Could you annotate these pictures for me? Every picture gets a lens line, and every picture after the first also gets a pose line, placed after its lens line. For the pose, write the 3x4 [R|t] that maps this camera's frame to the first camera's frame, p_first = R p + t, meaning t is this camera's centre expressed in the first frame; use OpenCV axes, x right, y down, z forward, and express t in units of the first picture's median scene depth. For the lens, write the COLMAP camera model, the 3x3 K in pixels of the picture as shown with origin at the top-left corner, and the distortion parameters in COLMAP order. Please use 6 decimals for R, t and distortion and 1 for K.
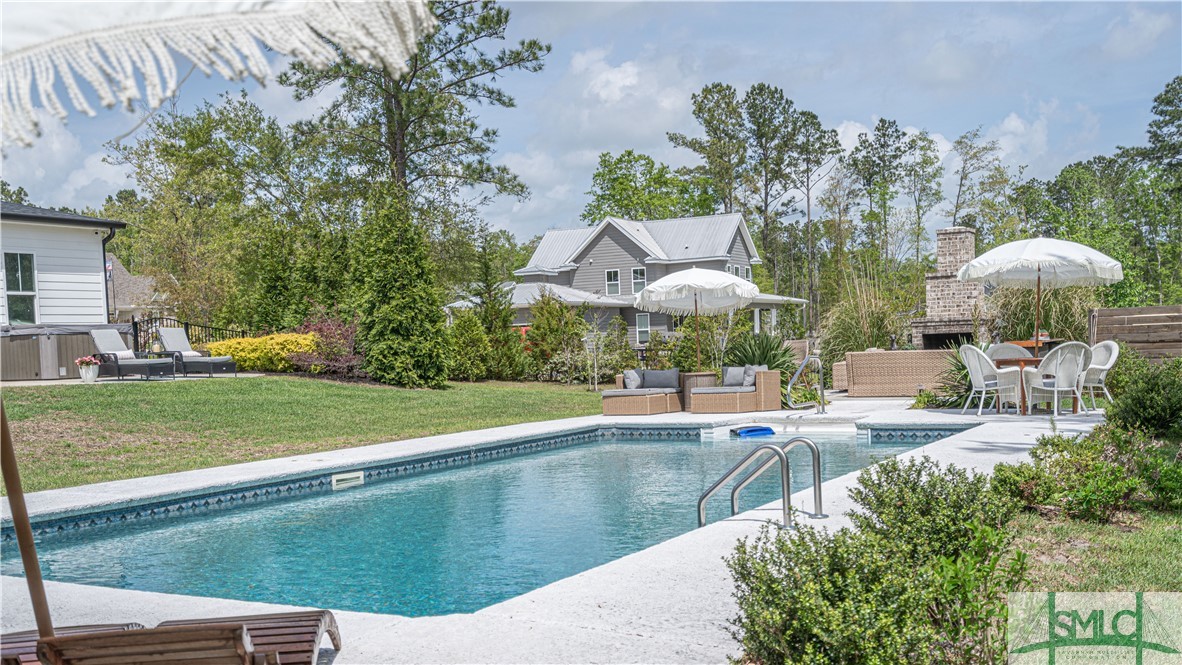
lens RADIAL K [[1198.4, 0, 591.0], [0, 1198.4, 332.5], [0, 0, 1]] dist [0.007316, 0.007746]
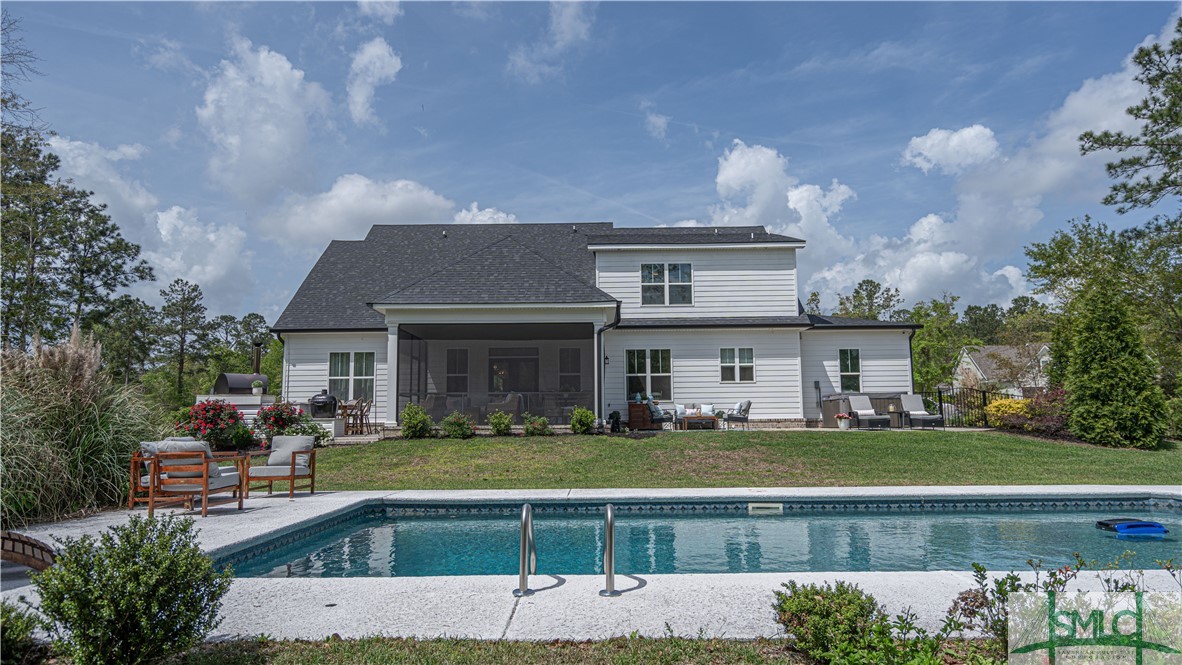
lens RADIAL K [[723.6, 0, 591.0], [0, 723.6, 332.5], [0, 0, 1]] dist [0.001383, 0.000367]
pose [[0.483888, -0.079462, -0.871515, 0.216162], [-0.001971, 0.995768, -0.091885, 0.002174], [0.875128, 0.046179, 0.481683, 0.232361]]
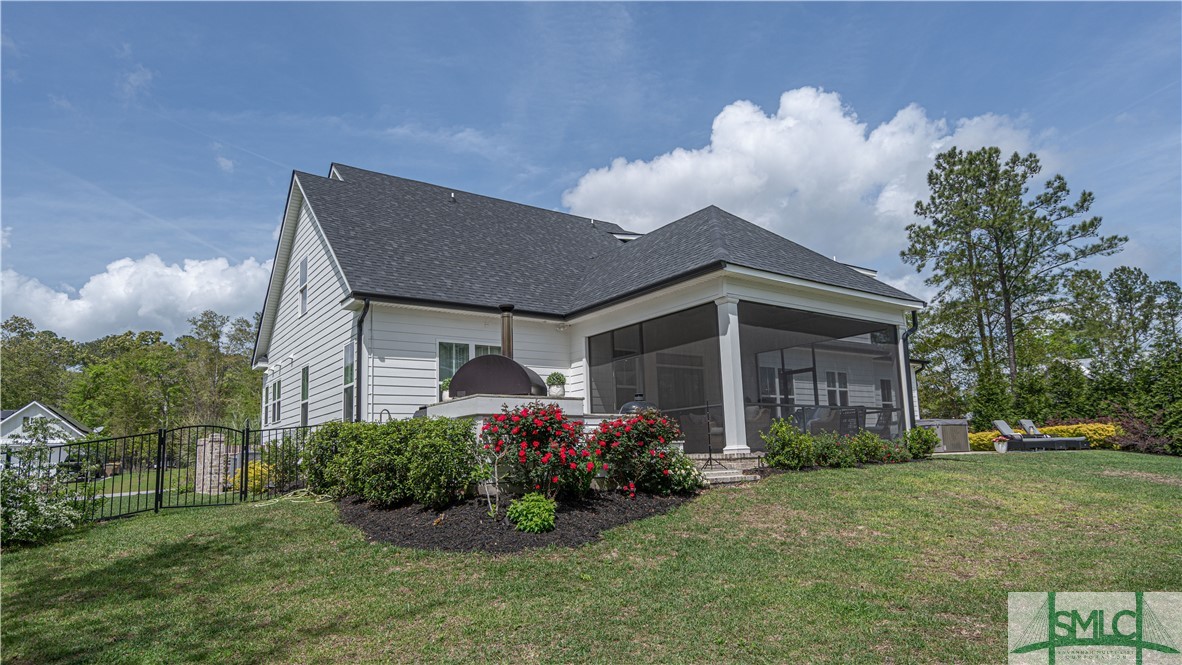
lens RADIAL K [[681.1, 0, 591.0], [0, 681.1, 332.5], [0, 0, 1]] dist [-0.003500, -0.000994]
pose [[0.913487, -0.072145, -0.400421, -0.480500], [0.006368, 0.986568, -0.163226, 0.023905], [0.406819, 0.146555, 0.901676, -0.053564]]
